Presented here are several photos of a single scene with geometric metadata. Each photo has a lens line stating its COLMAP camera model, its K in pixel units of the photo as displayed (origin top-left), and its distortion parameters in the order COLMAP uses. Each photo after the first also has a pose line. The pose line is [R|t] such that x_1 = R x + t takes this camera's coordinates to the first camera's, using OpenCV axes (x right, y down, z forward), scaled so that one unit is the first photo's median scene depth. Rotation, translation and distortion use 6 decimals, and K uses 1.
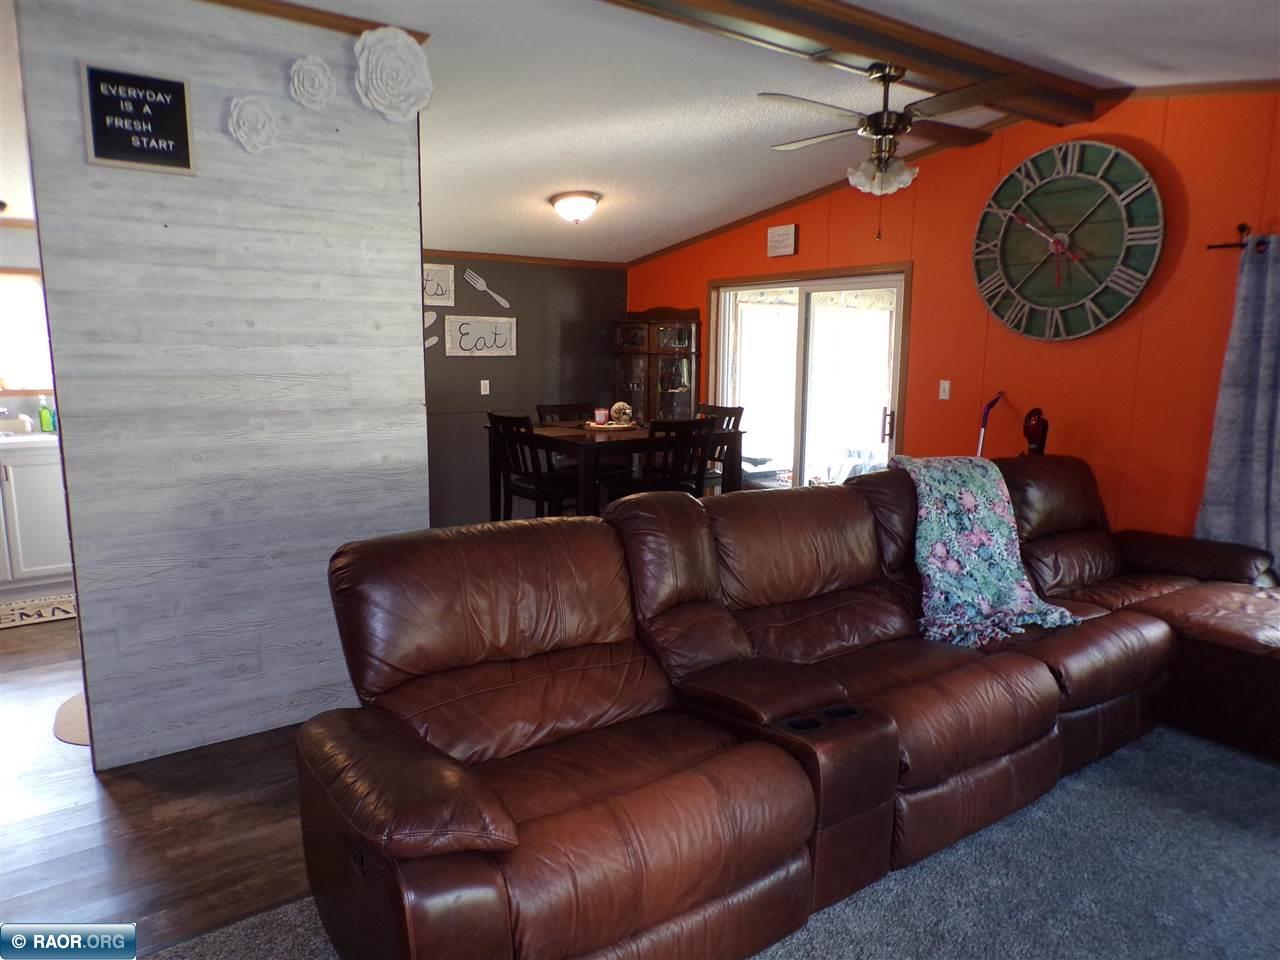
lens RADIAL K [[861.3, 0, 636.5], [0, 861.3, 470.9], [0, 0, 1]] dist [-0.007877, 0.007321]
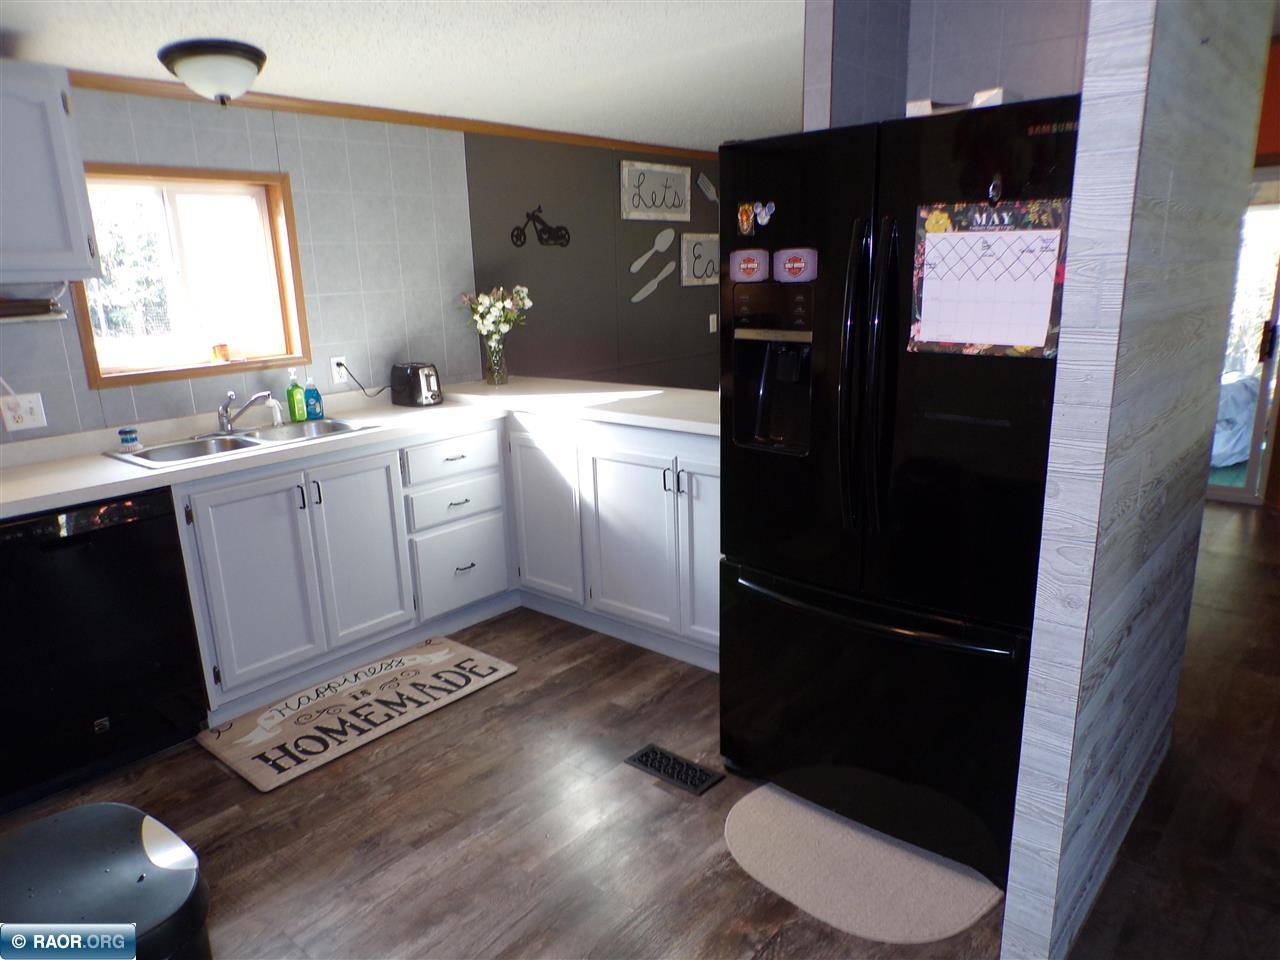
lens RADIAL K [[861.3, 0, 643.6], [0, 861.3, 487.6], [0, 0, 1]] dist [-0.007877, 0.007321]
pose [[0.970607, -0.080865, 0.226677, -0.452237], [0.054639, 0.991308, 0.119680, -0.046465], [-0.234384, -0.103777, 0.966589, 0.223921]]
